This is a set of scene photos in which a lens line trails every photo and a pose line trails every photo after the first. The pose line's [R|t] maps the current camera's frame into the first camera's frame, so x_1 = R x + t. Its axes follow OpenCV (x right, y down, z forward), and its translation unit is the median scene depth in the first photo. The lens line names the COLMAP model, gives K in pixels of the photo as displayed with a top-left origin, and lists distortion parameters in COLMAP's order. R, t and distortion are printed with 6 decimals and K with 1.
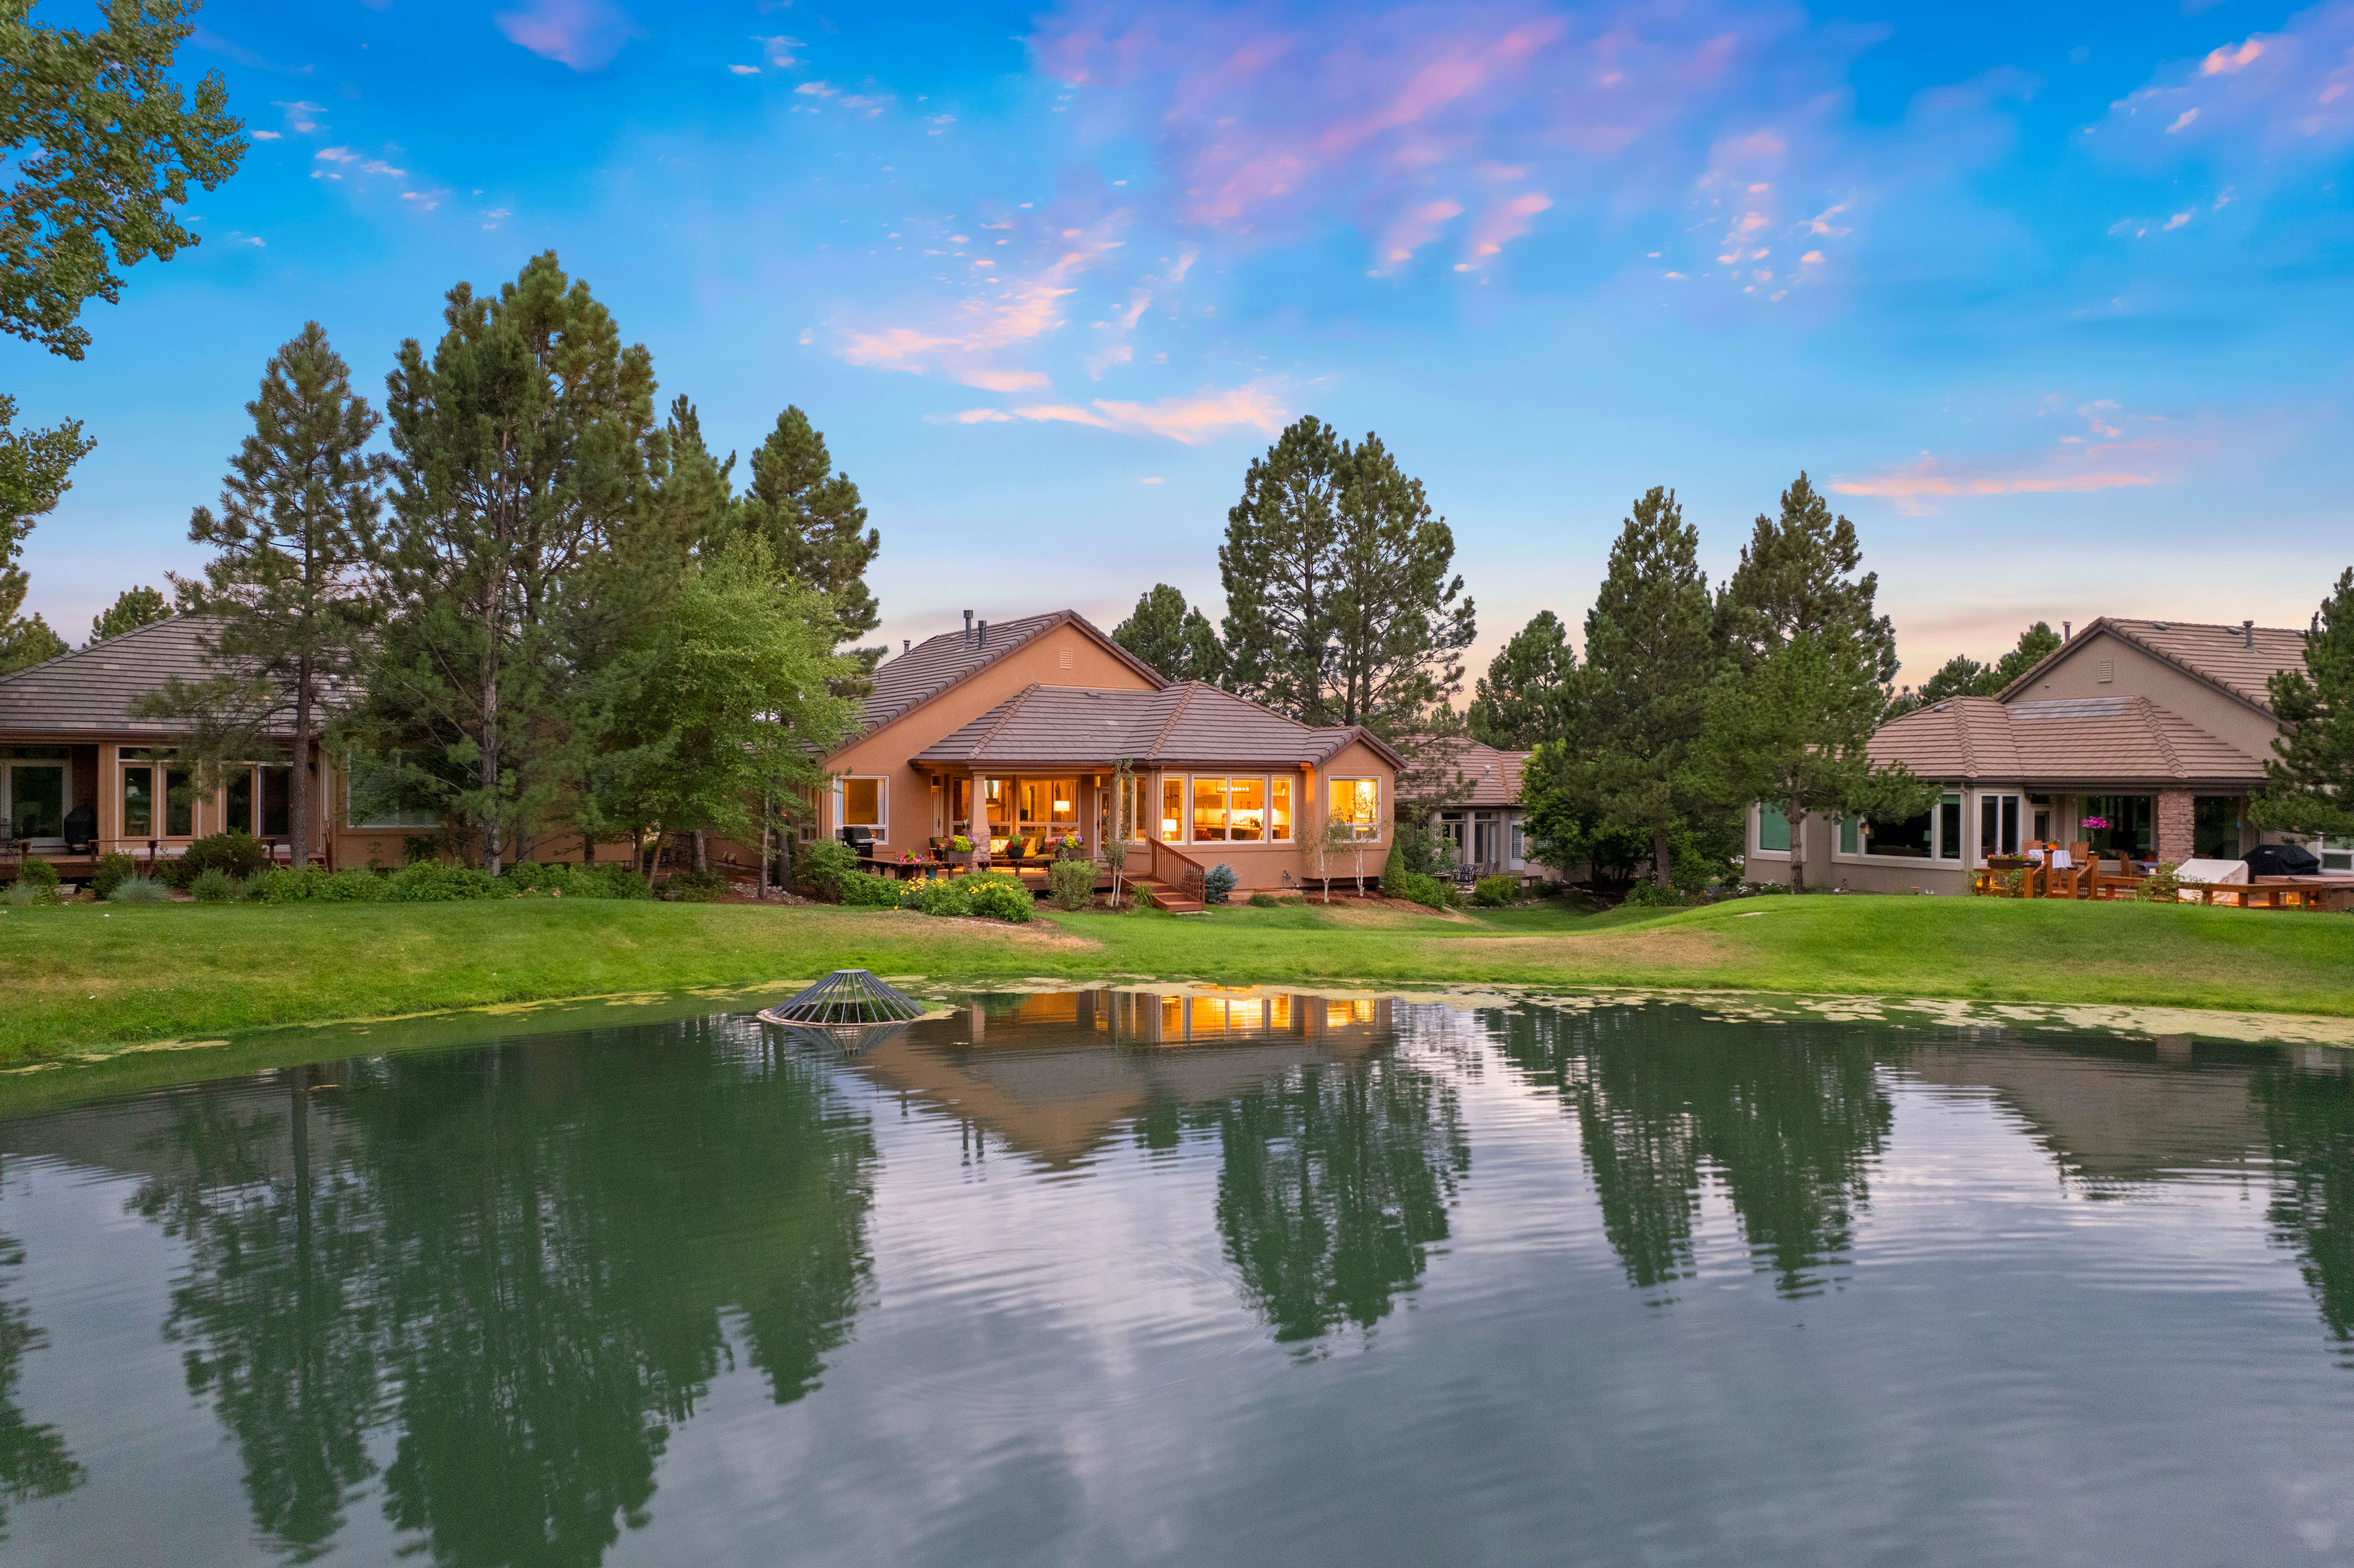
lens RADIAL K [[1523.0, 0, 1165.7], [0, 1523.0, 782.0], [0, 0, 1]] dist [-0.020049, -0.003238]
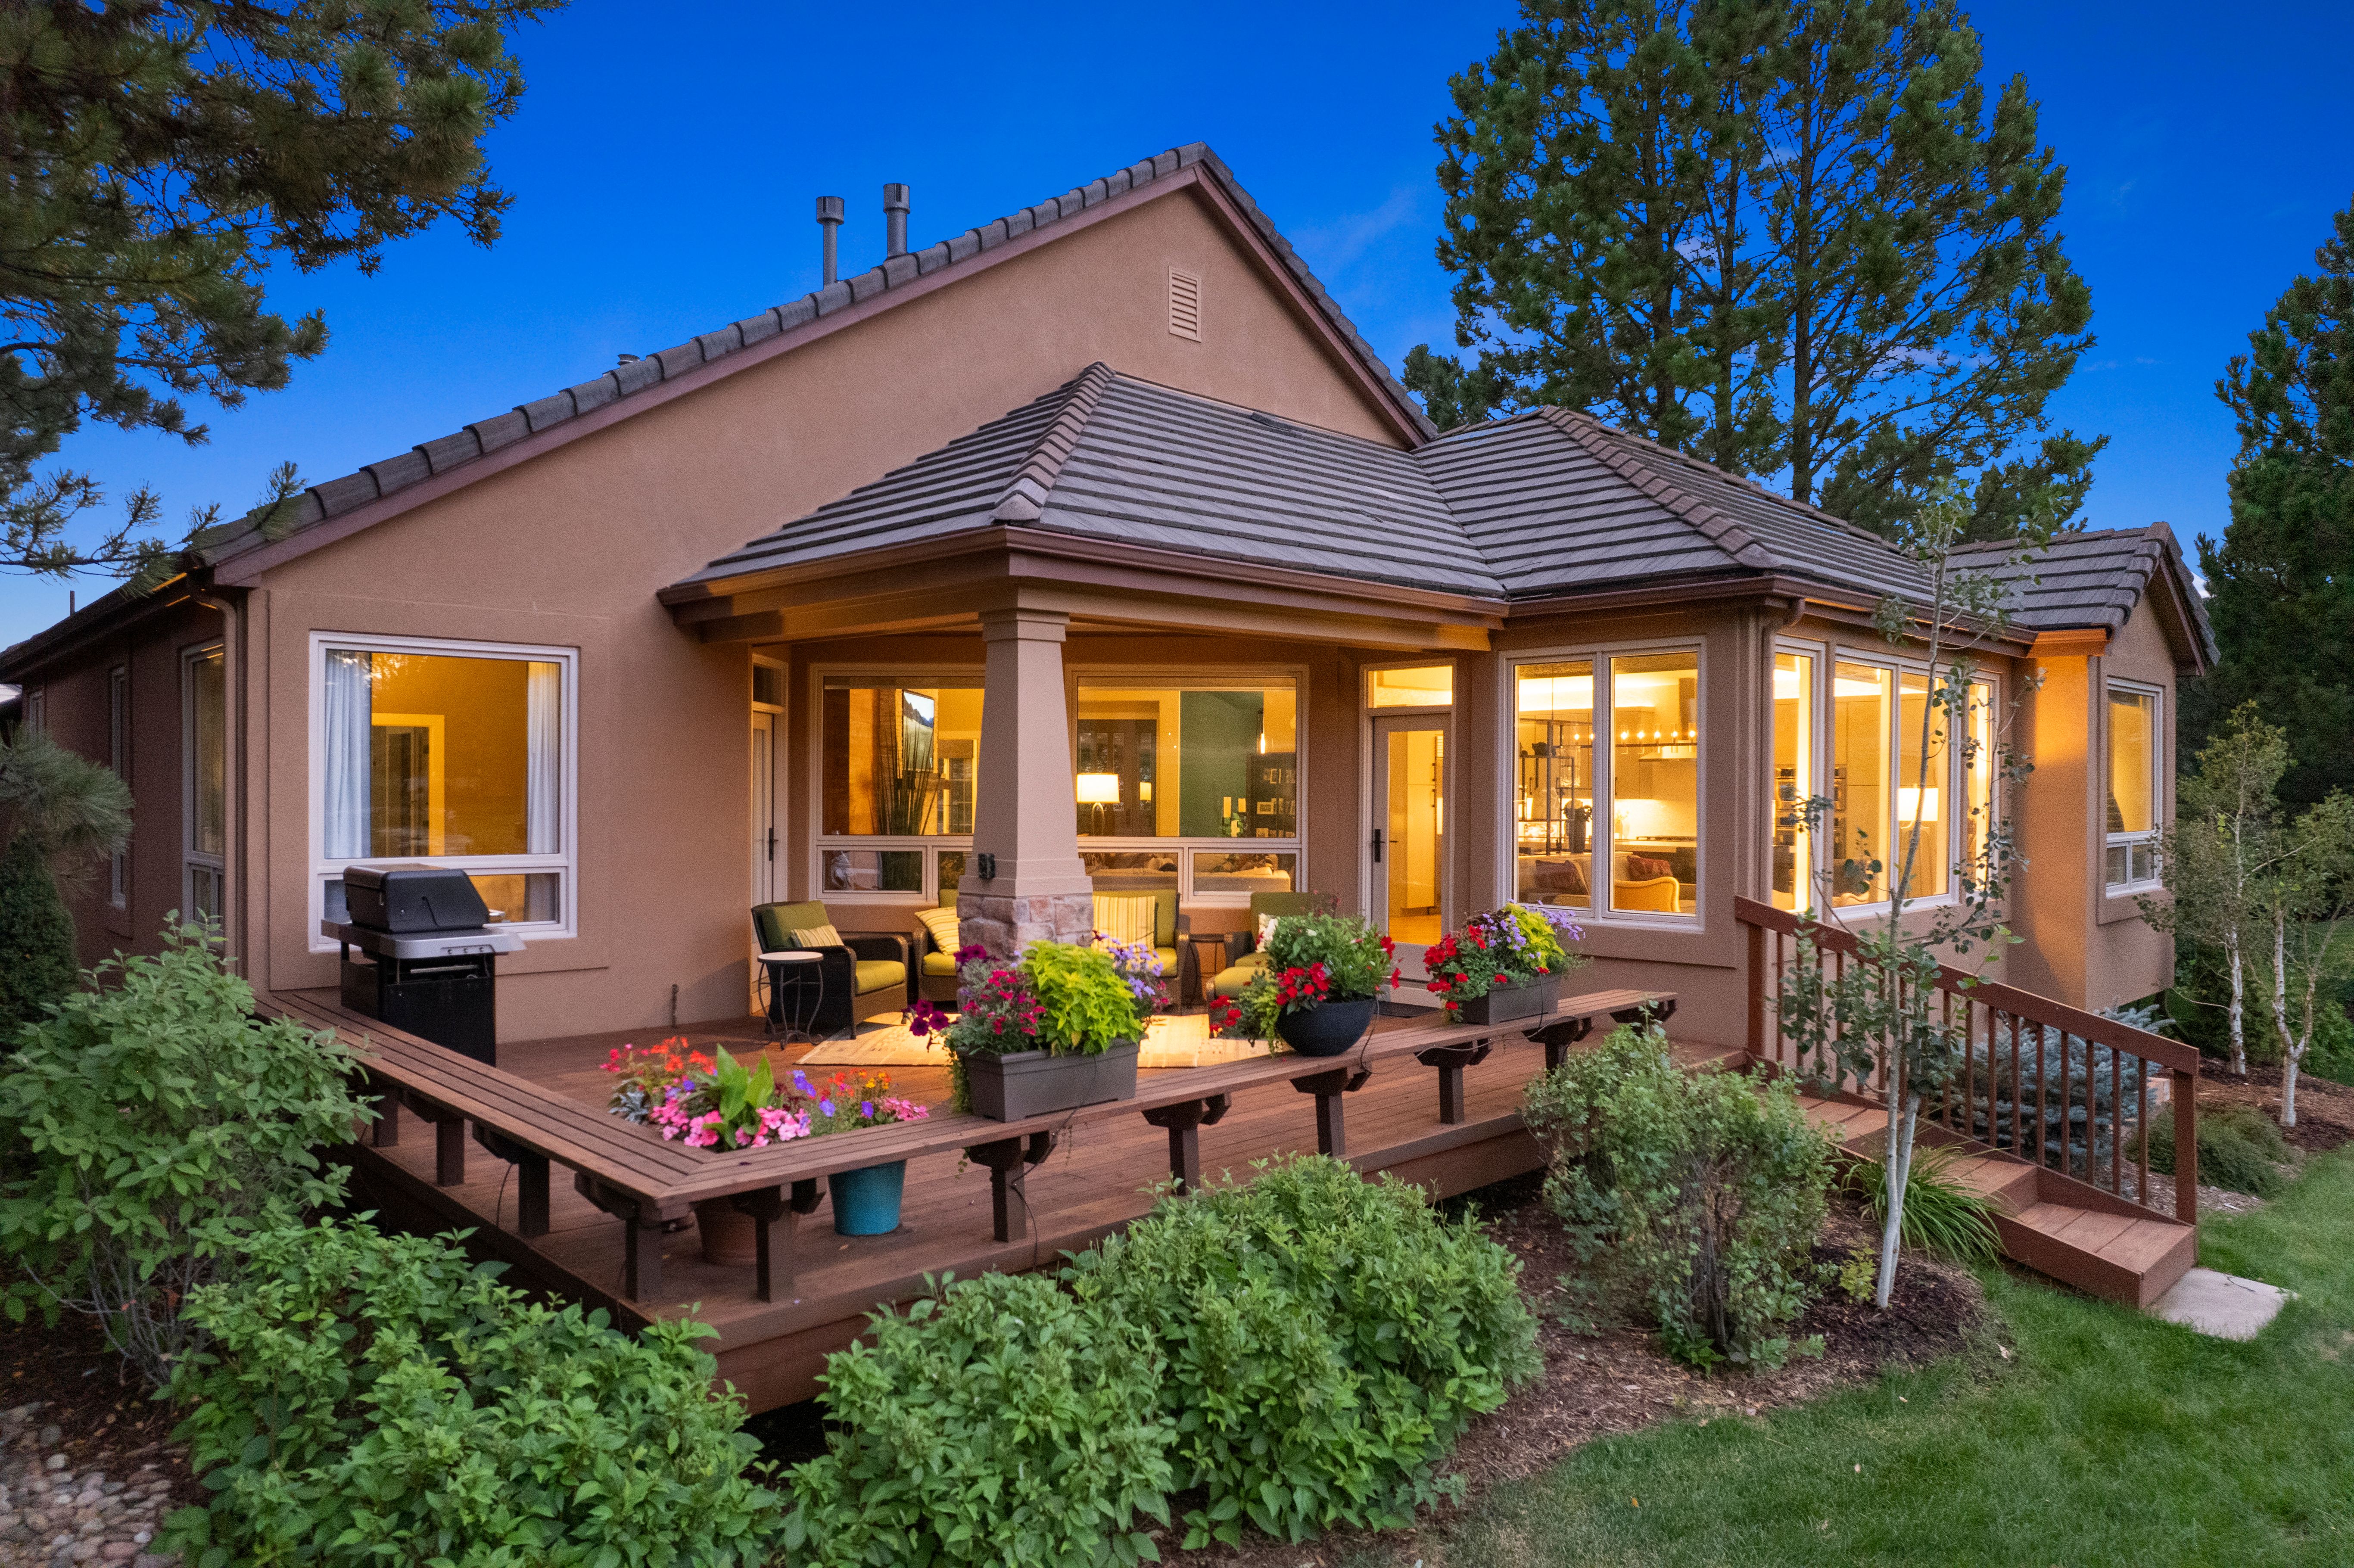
lens RADIAL K [[1523.0, 0, 1180.1], [0, 1523.0, 783.0], [0, 0, 1]] dist [-0.020049, -0.003238]
pose [[0.980580, -0.005614, 0.196041, -0.138104], [0.005600, 0.999984, 0.000630, 0.017923], [-0.196041, 0.000480, 0.980596, 0.759665]]
